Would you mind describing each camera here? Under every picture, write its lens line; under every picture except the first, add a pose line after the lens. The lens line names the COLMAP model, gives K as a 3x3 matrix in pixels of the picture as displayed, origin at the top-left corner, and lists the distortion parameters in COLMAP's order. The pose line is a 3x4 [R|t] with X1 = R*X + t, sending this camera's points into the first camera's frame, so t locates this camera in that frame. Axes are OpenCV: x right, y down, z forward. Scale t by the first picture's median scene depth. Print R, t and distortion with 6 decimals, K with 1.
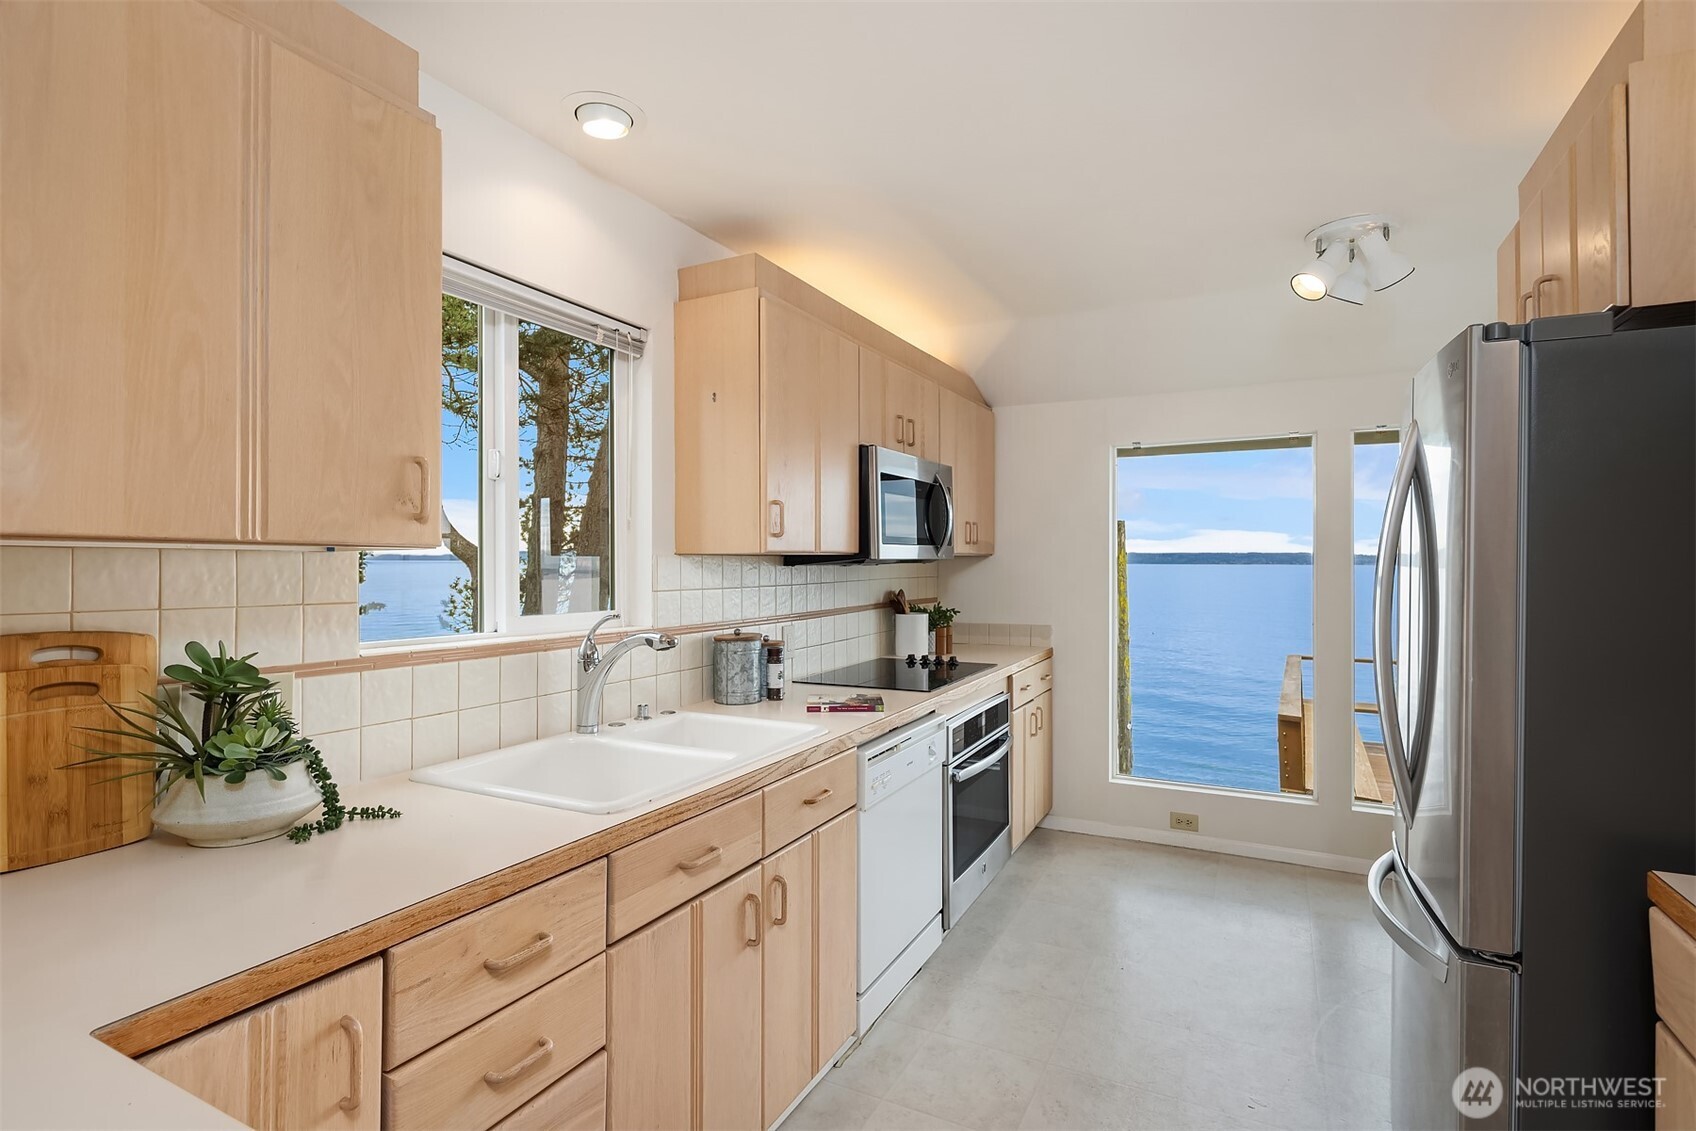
lens RADIAL K [[833.7, 0, 846.2], [0, 833.7, 543.7], [0, 0, 1]] dist [0.002638, -0.000438]
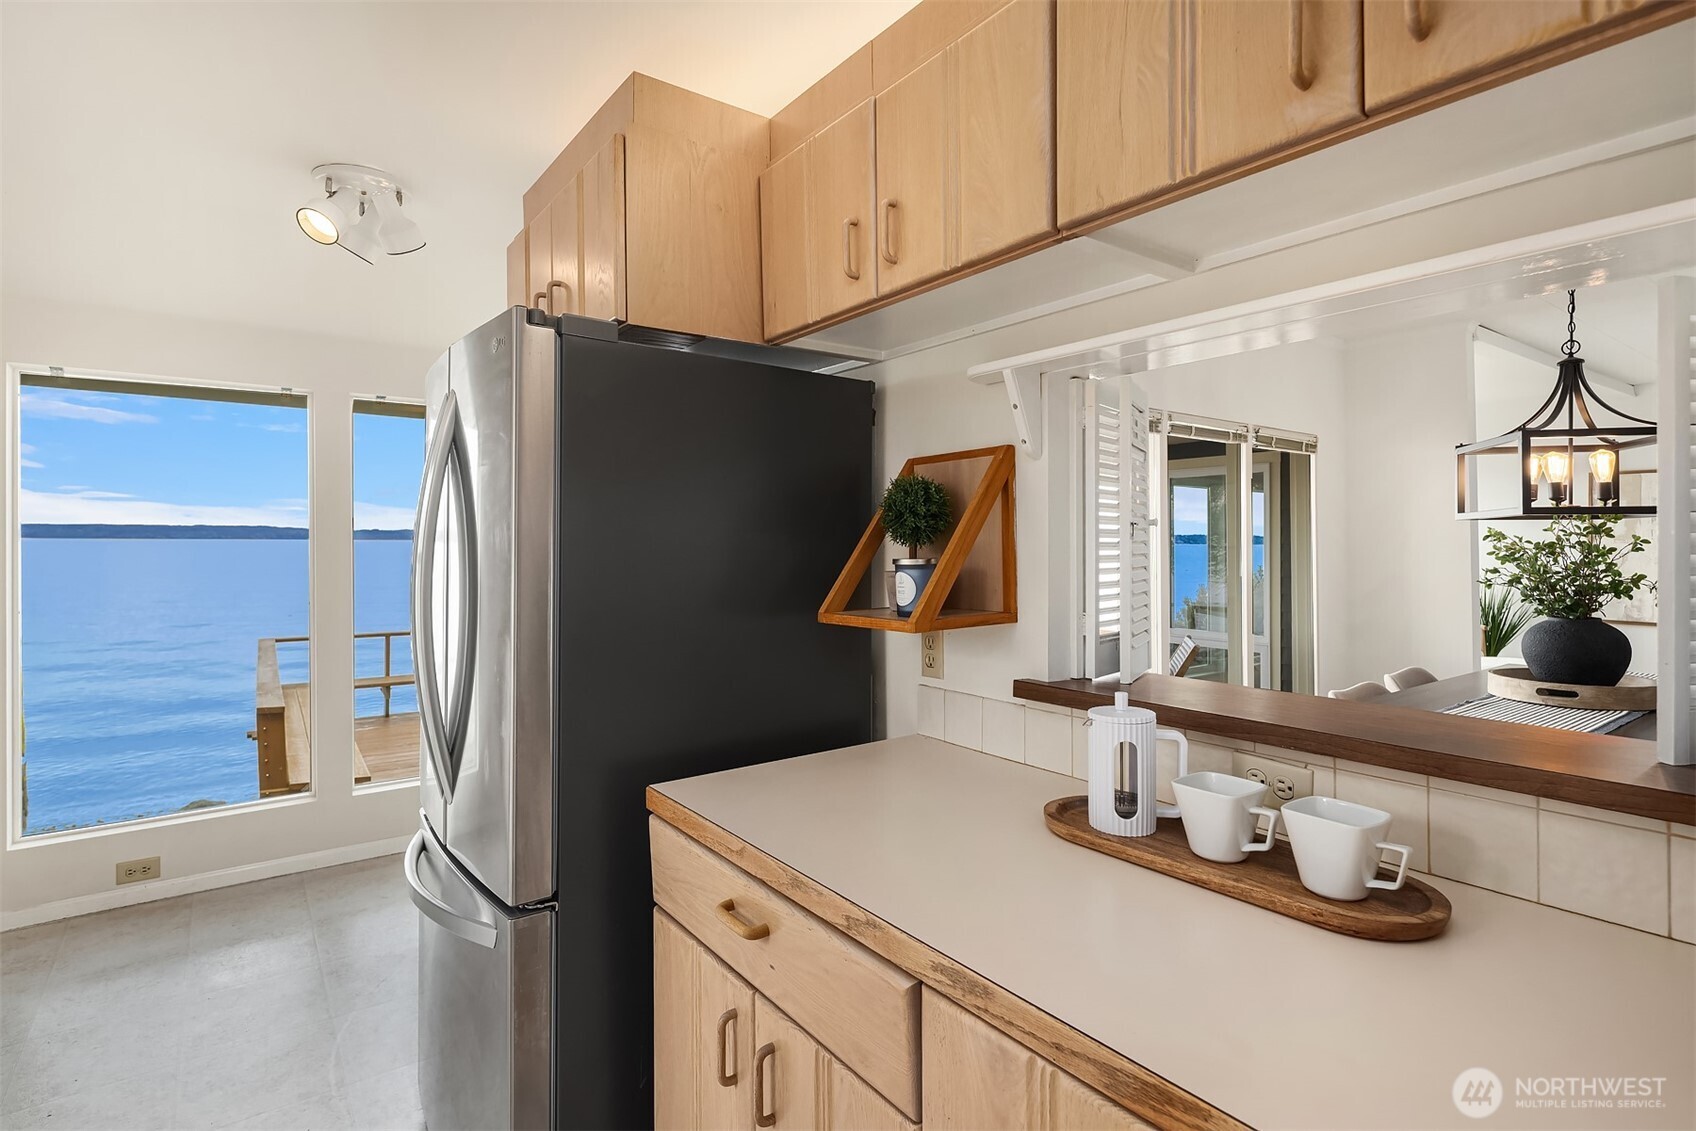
lens RADIAL K [[833.7, 0, 846.2], [0, 833.7, 543.7], [0, 0, 1]] dist [0.002638, -0.000438]
pose [[0.436970, -0.007115, 0.899448, -0.004878], [-0.019733, 0.999652, 0.017494, 0.005101], [-0.899260, -0.025393, 0.436678, 0.125867]]
